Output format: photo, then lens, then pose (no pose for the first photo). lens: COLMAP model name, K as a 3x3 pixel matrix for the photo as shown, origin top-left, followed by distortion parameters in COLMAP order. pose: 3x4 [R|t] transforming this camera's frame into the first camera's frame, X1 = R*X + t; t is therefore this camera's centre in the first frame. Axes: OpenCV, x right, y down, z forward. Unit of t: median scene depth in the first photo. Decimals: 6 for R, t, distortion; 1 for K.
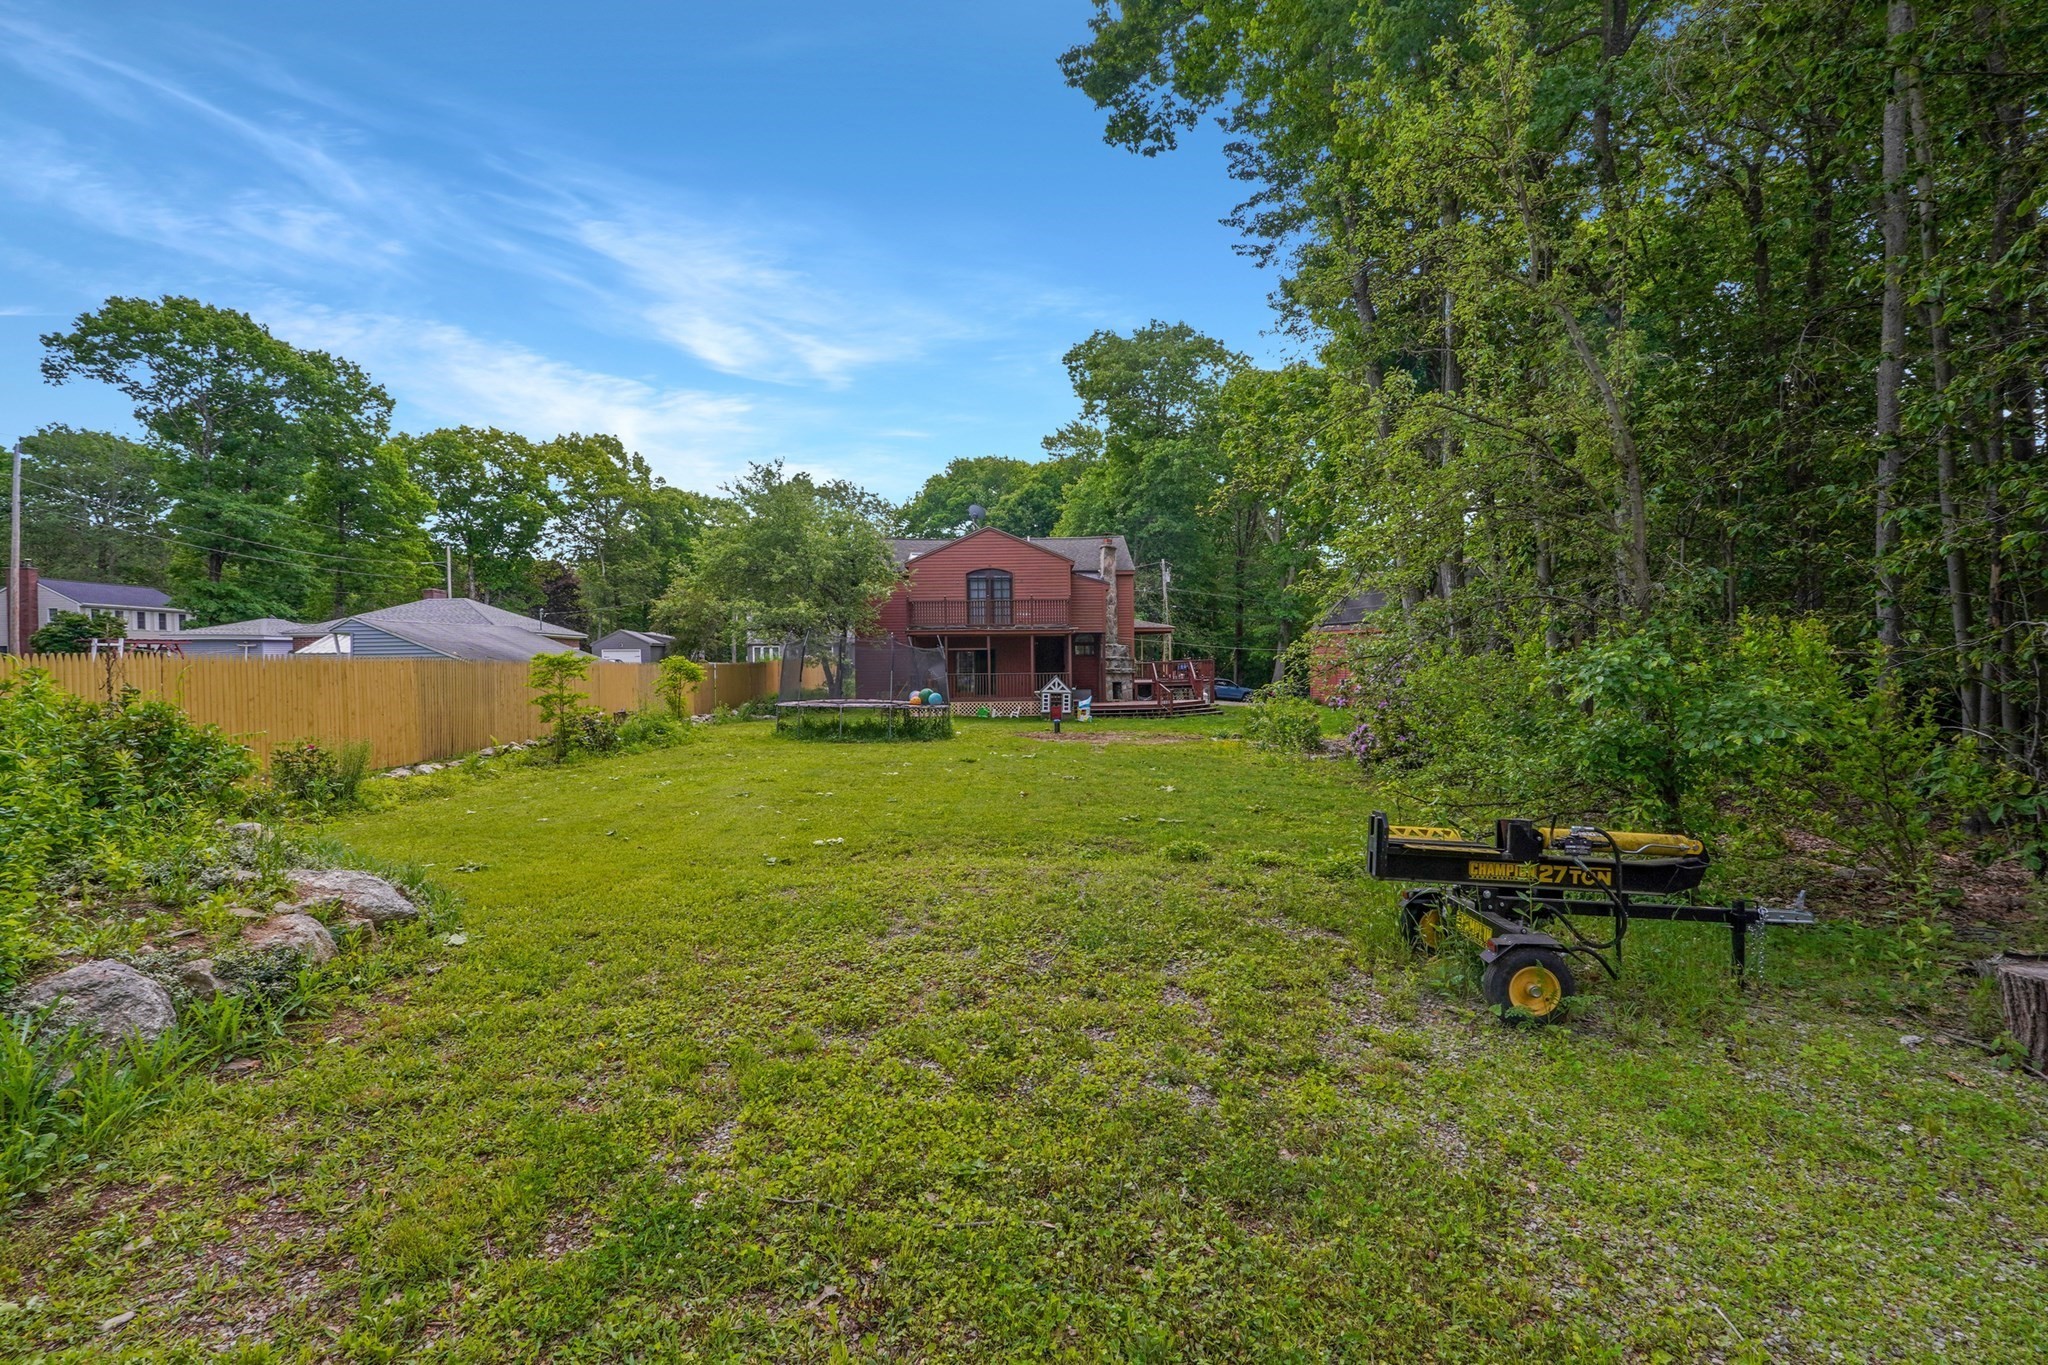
lens RADIAL K [[944.8, 0, 1024.0], [0, 944.8, 682.5], [0, 0, 1]] dist [-0.001000, -0.000296]
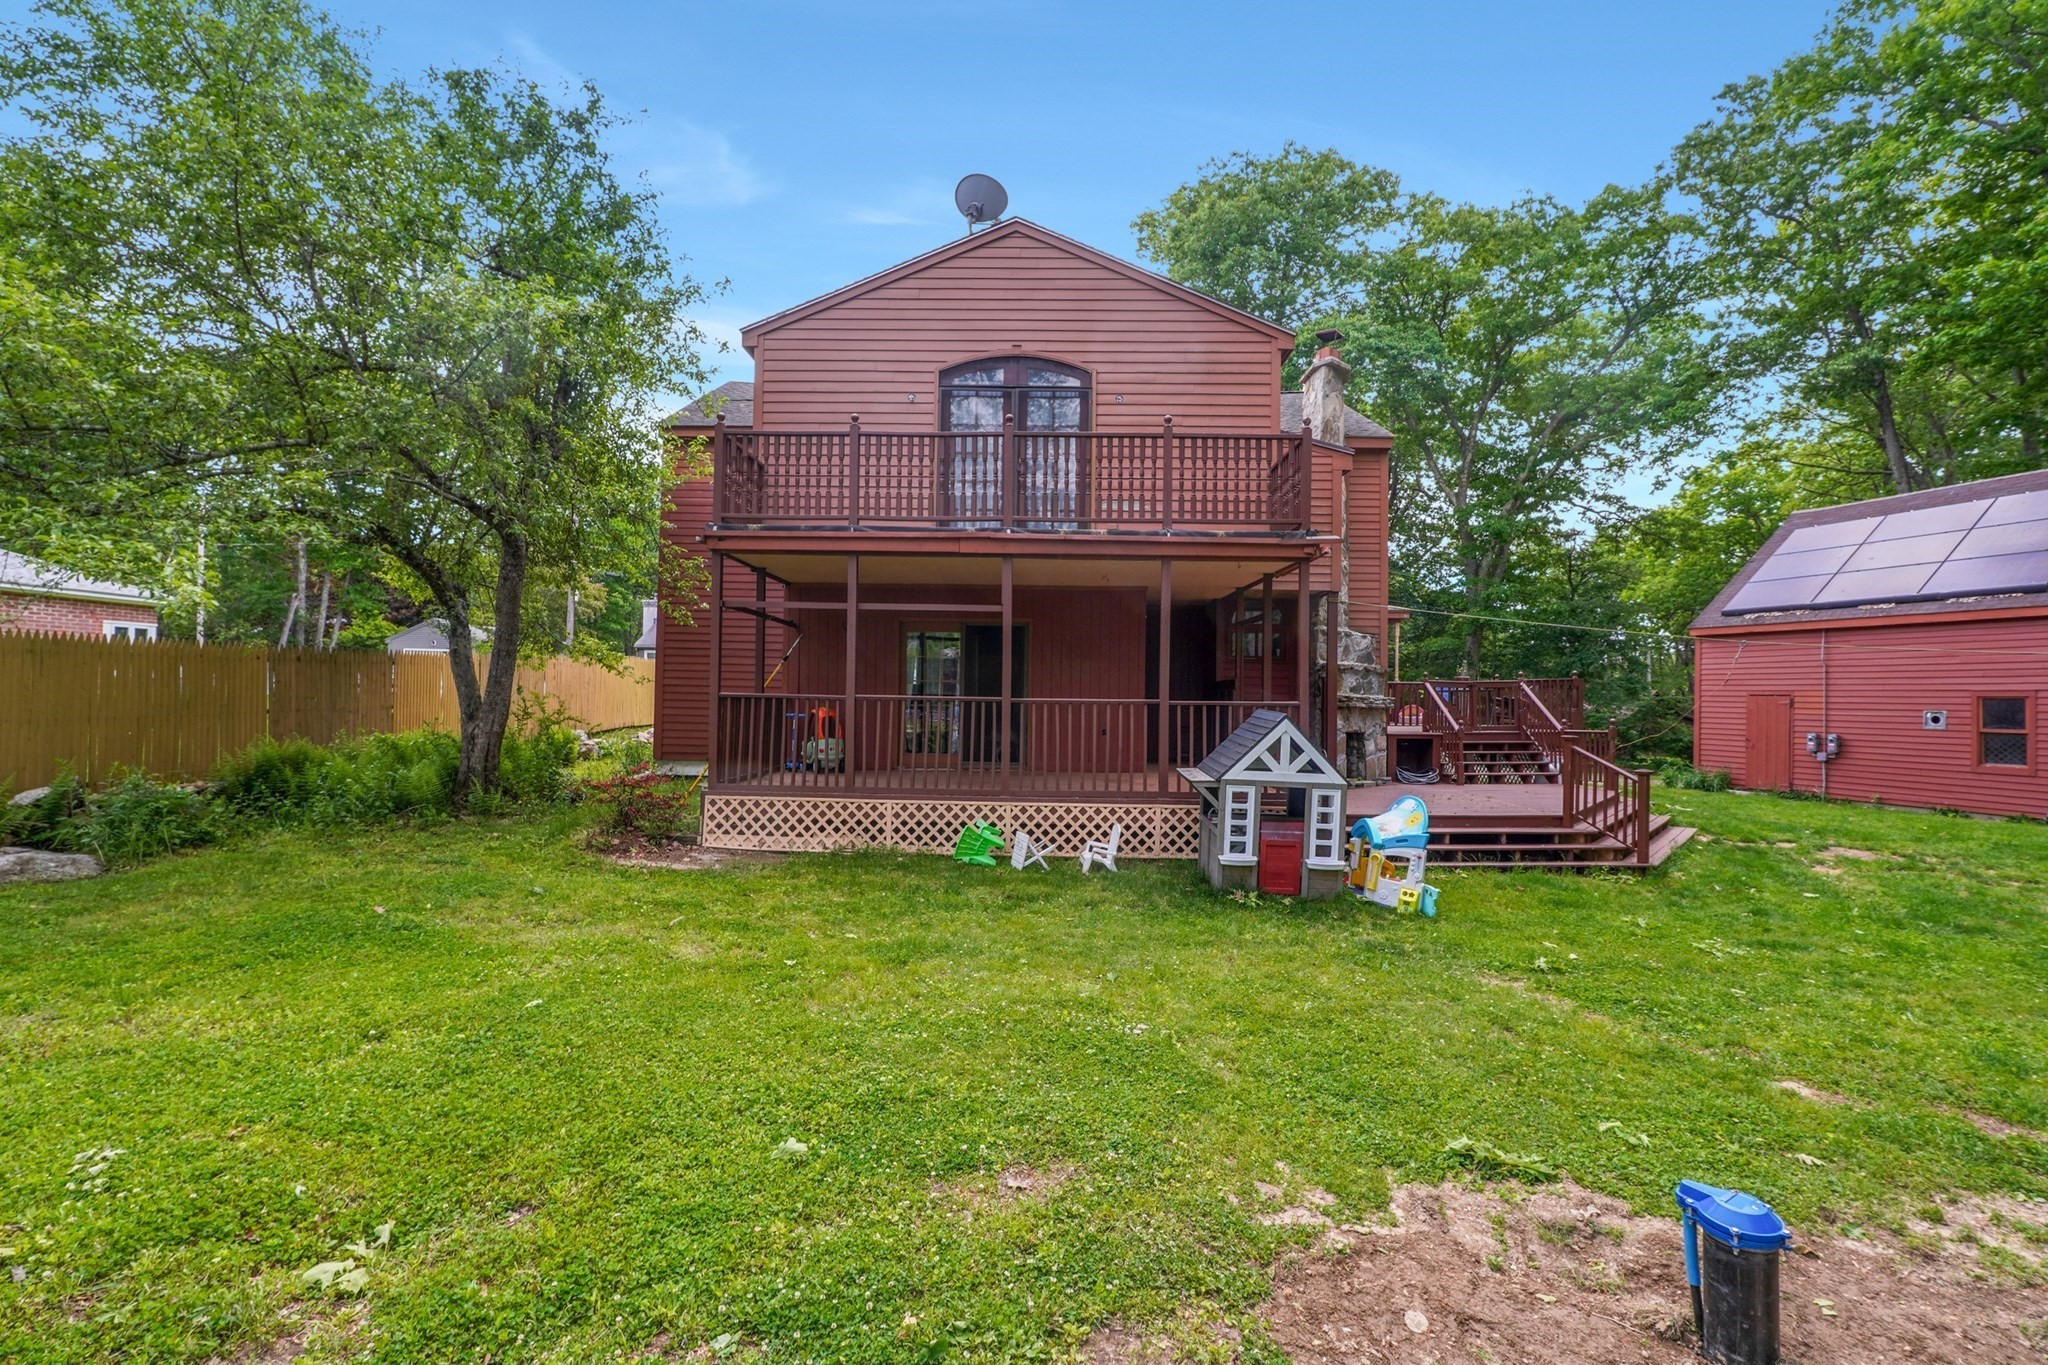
lens RADIAL K [[944.8, 0, 1024.0], [0, 944.8, 682.5], [0, 0, 1]] dist [-0.001000, -0.000296]
pose [[0.999513, 0.019099, -0.024682, -0.024213], [-0.019962, 0.999182, -0.035179, -0.004675], [0.023990, 0.035654, 0.999076, 0.701154]]
